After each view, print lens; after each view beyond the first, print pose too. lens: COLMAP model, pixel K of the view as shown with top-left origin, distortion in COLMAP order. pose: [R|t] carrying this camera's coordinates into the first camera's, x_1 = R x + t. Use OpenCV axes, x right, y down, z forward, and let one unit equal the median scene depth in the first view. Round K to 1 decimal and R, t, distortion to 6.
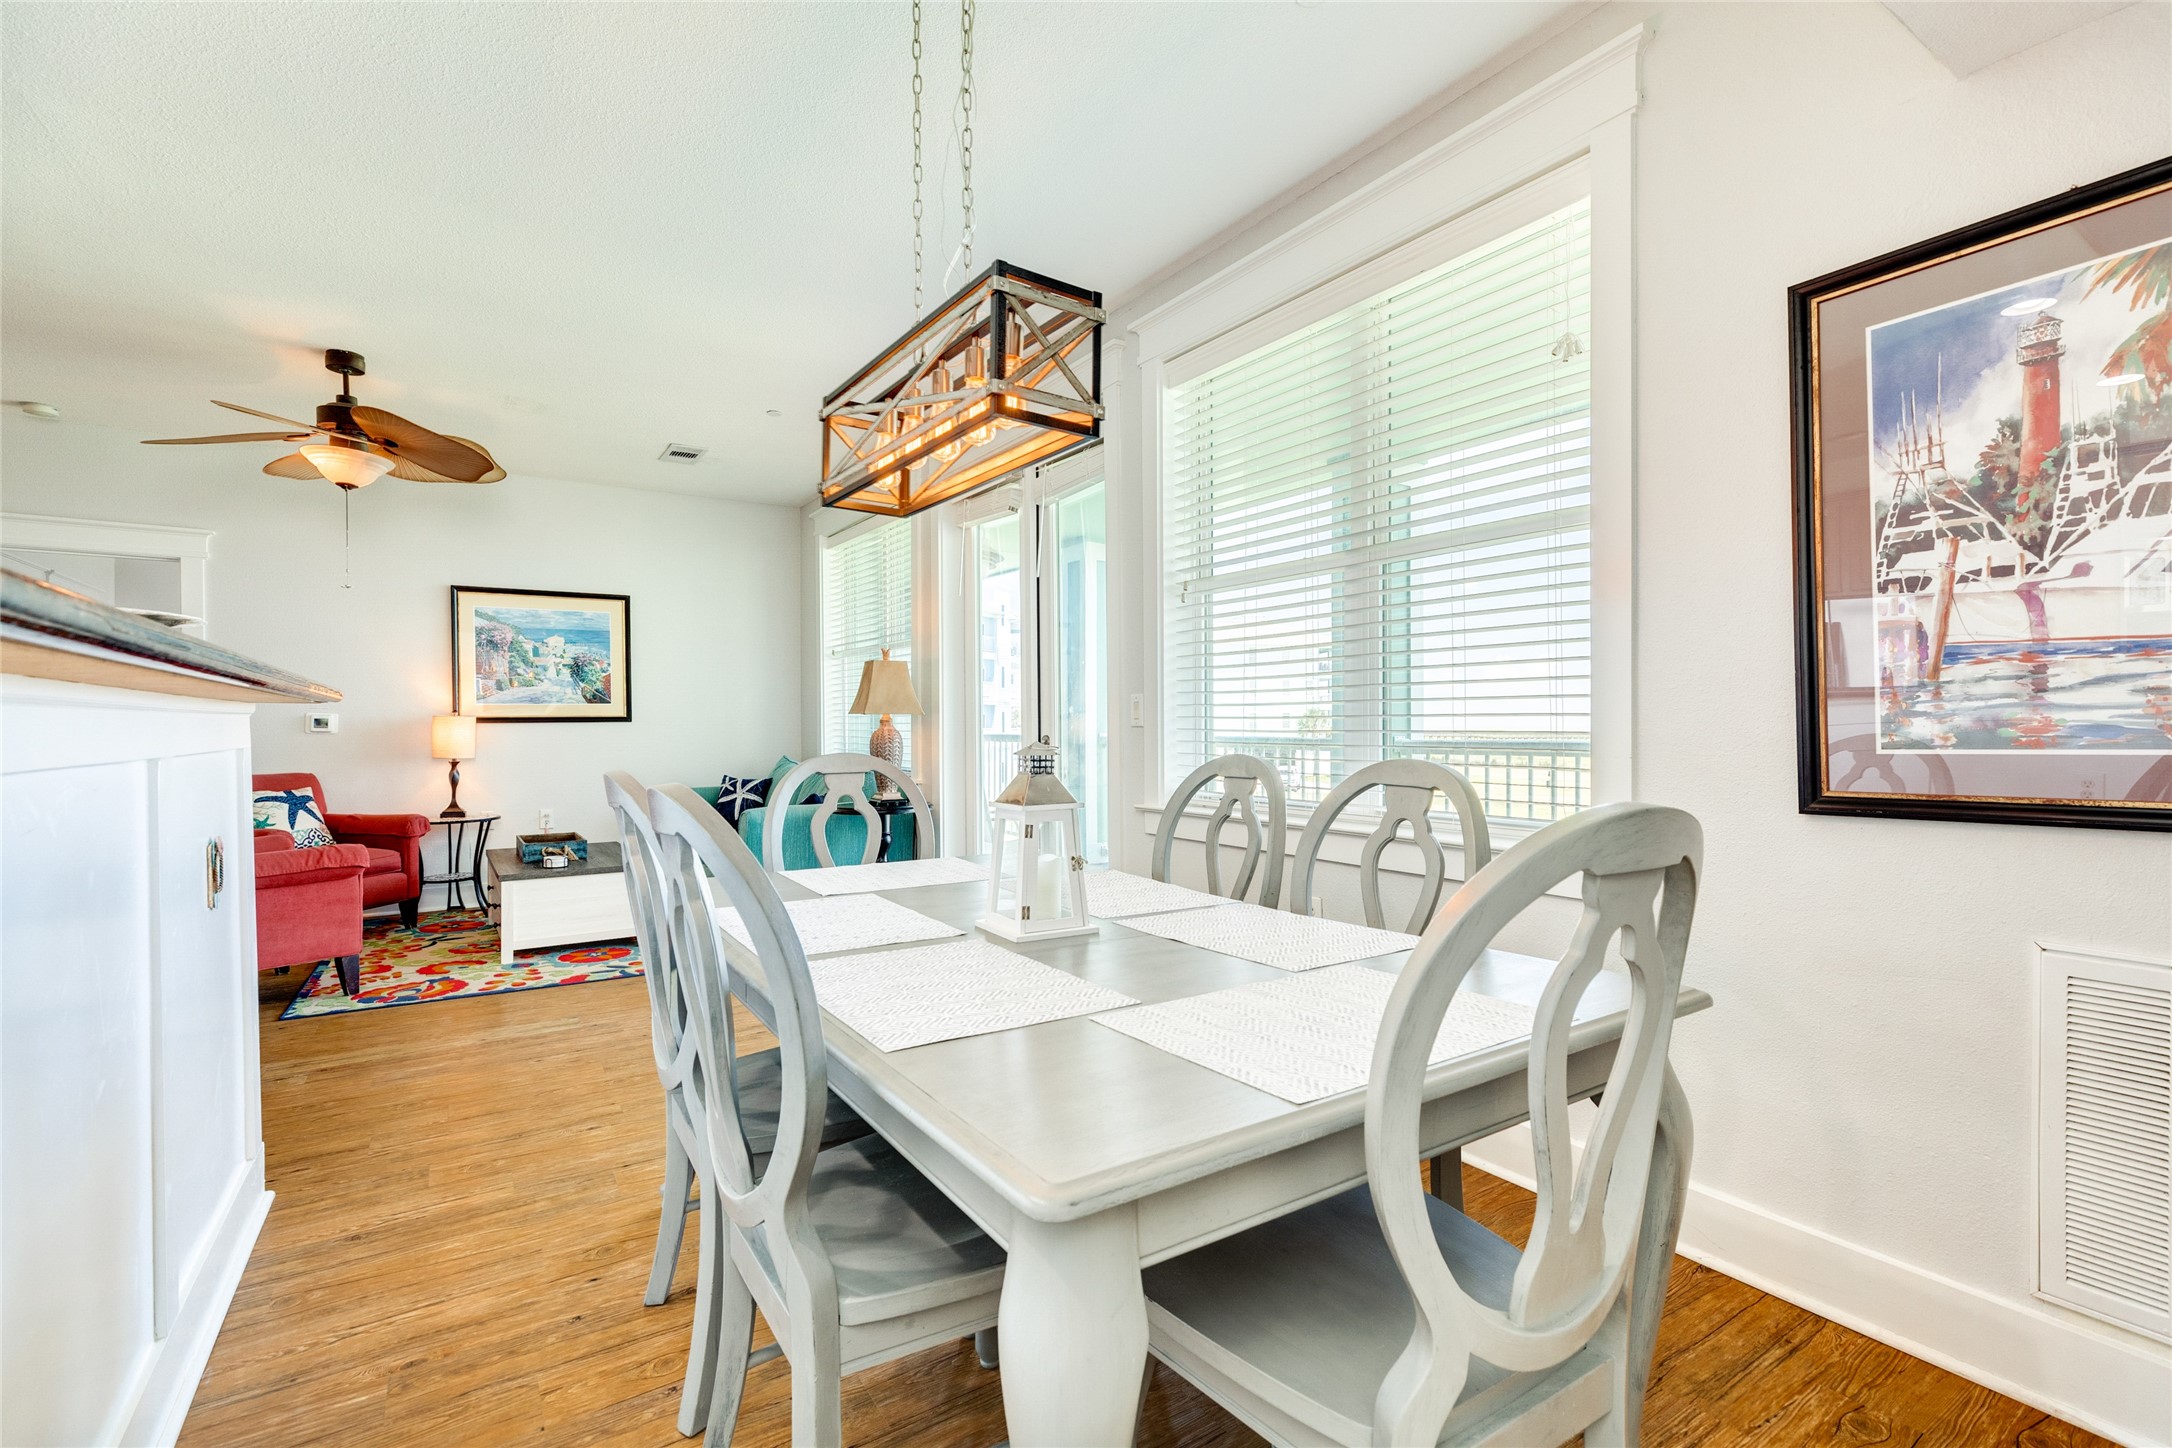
lens RADIAL K [[966.6, 0, 1086.5], [0, 966.6, 727.9], [0, 0, 1]] dist [0.004884, 0.000080]
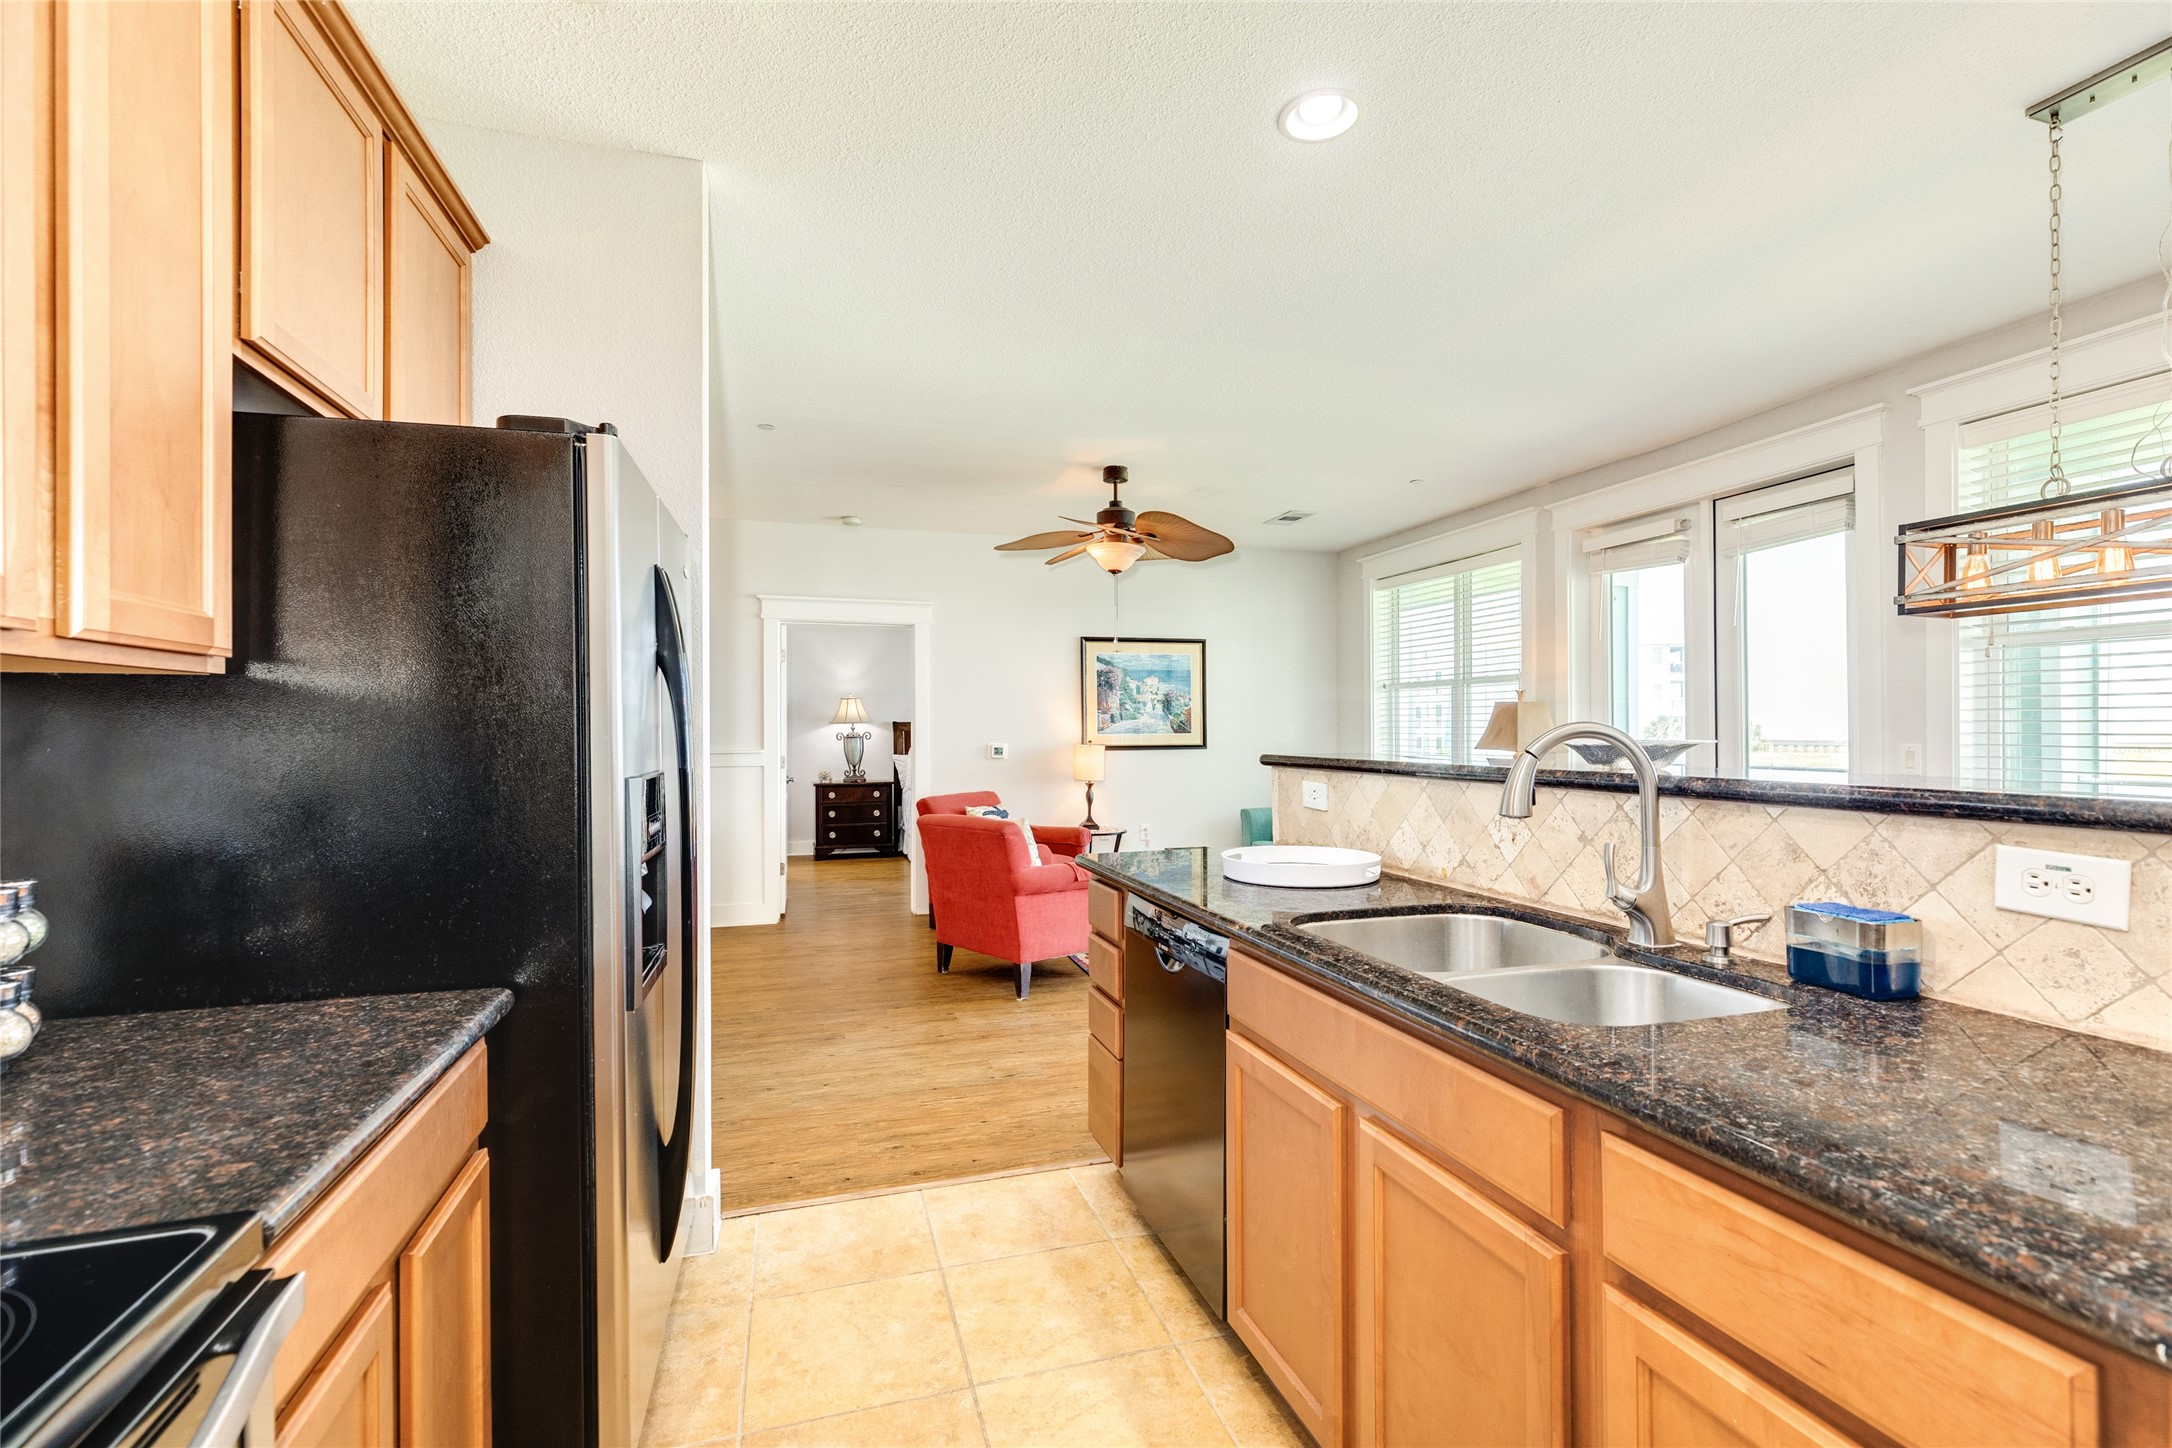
lens RADIAL K [[966.6, 0, 1086.5], [0, 966.6, 727.9], [0, 0, 1]] dist [0.004884, 0.000080]
pose [[0.957962, 0.001154, -0.286893, -0.332578], [-0.002778, 0.999982, -0.005251, -0.029681], [0.286882, 0.005827, 0.957948, -0.167593]]
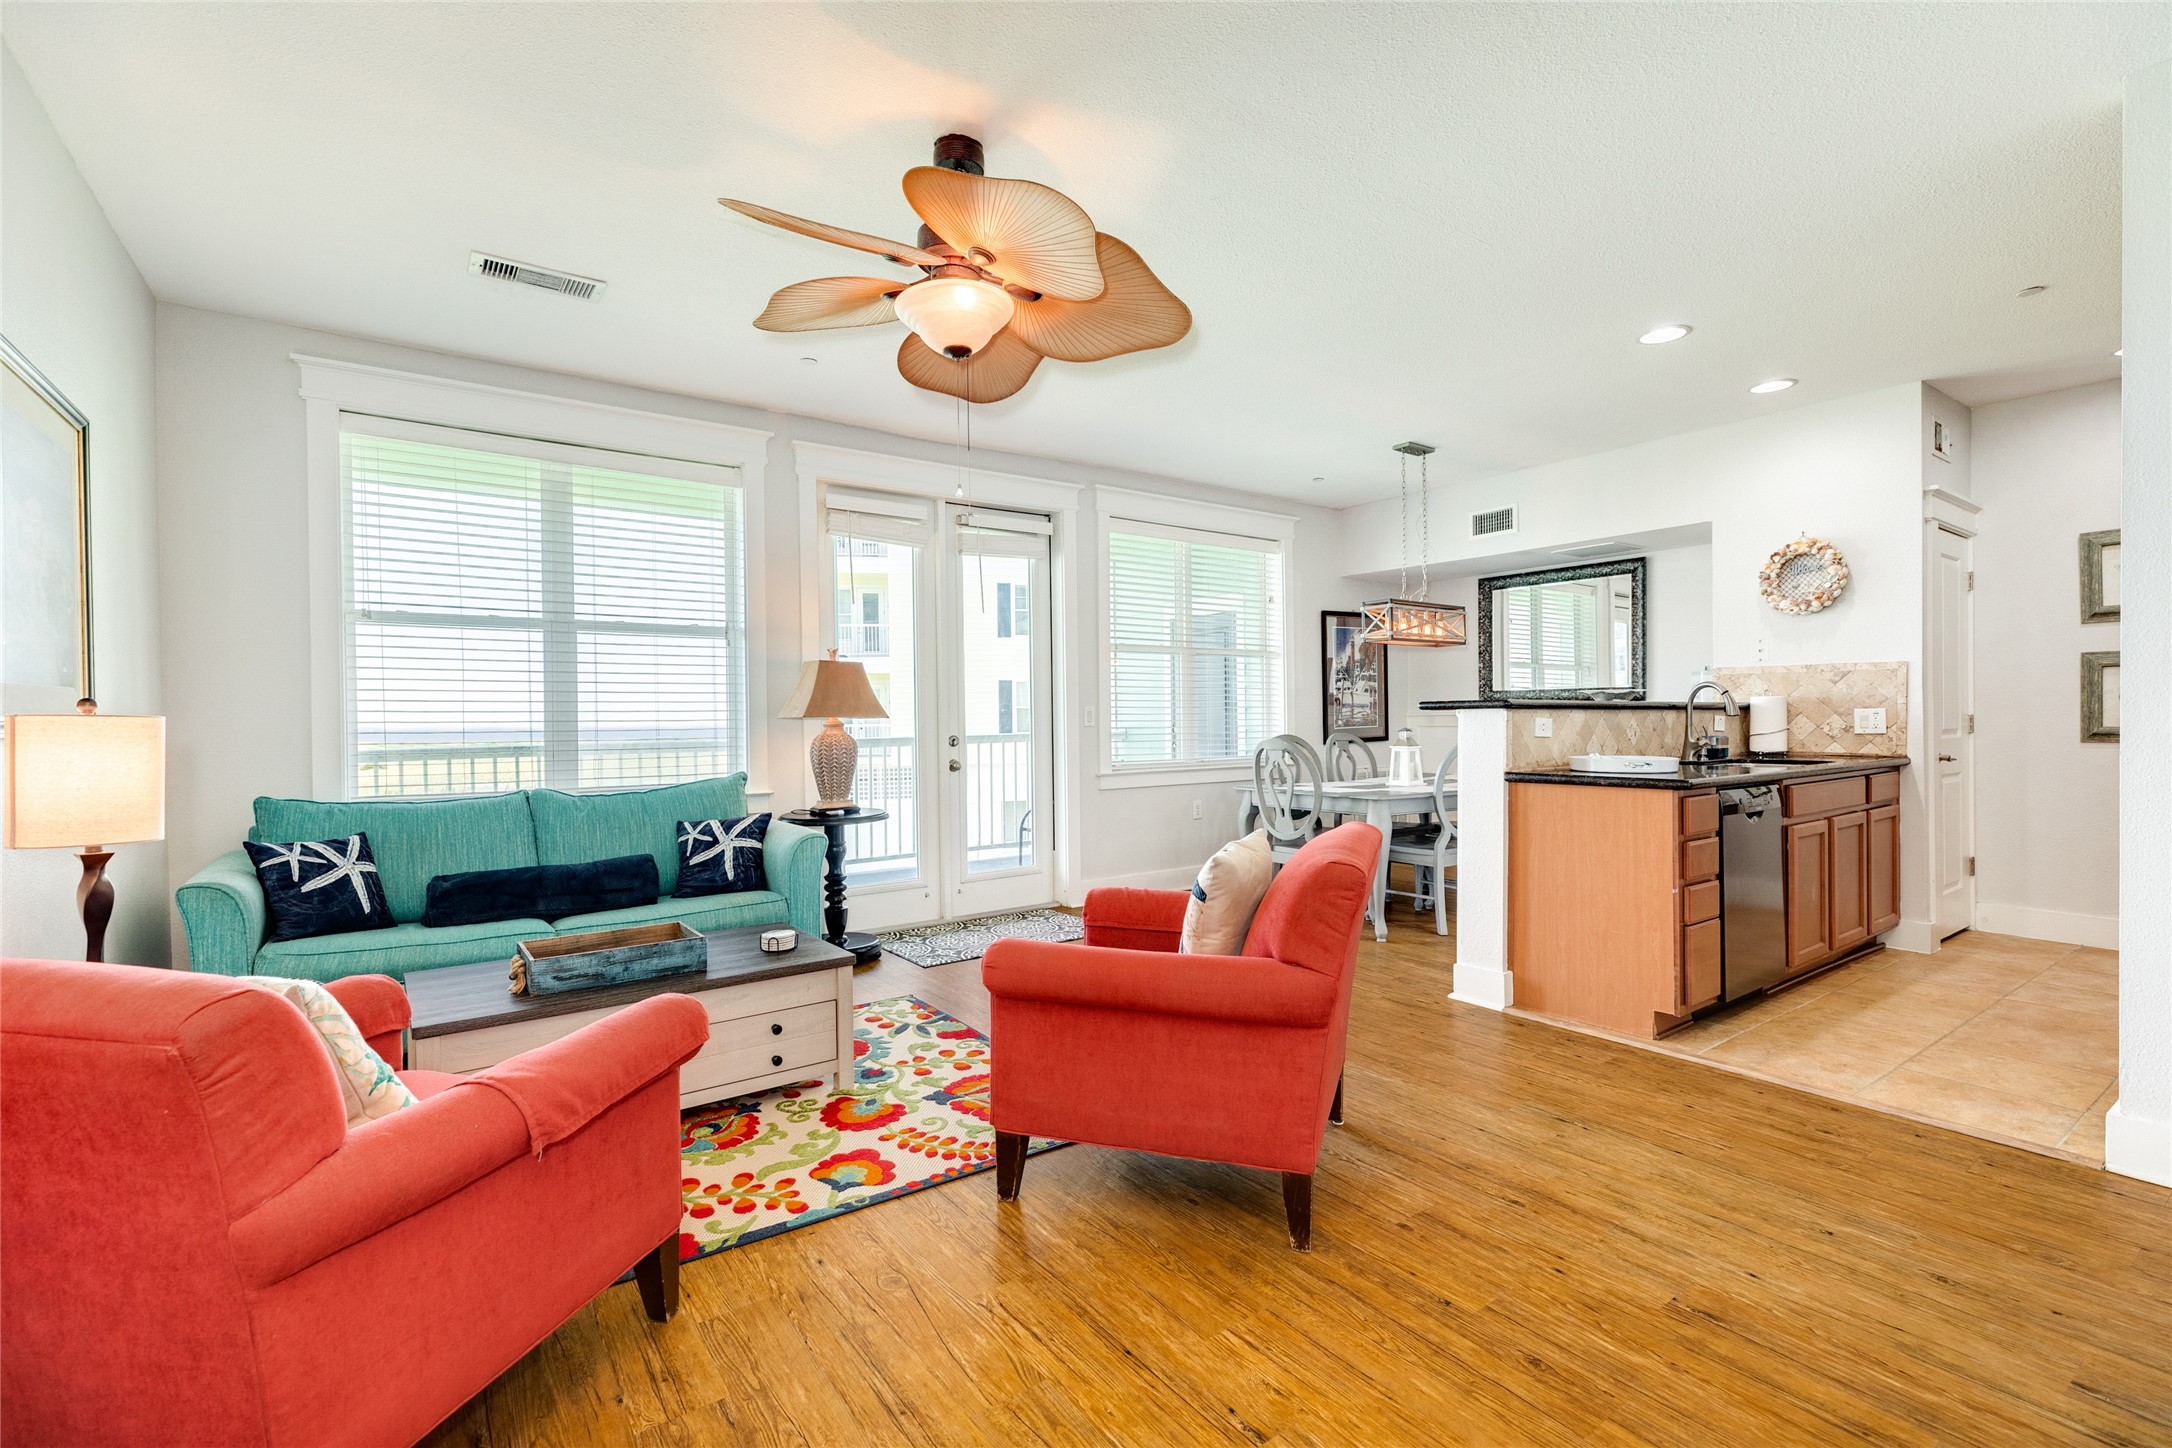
lens RADIAL K [[966.6, 0, 1086.5], [0, 966.6, 727.9], [0, 0, 1]] dist [0.004884, 0.000080]
pose [[-0.039683, -0.005253, 0.999198, -1.068805], [0.015104, 0.999869, 0.005856, -0.005766], [-0.999098, 0.015324, -0.039599, 0.721184]]
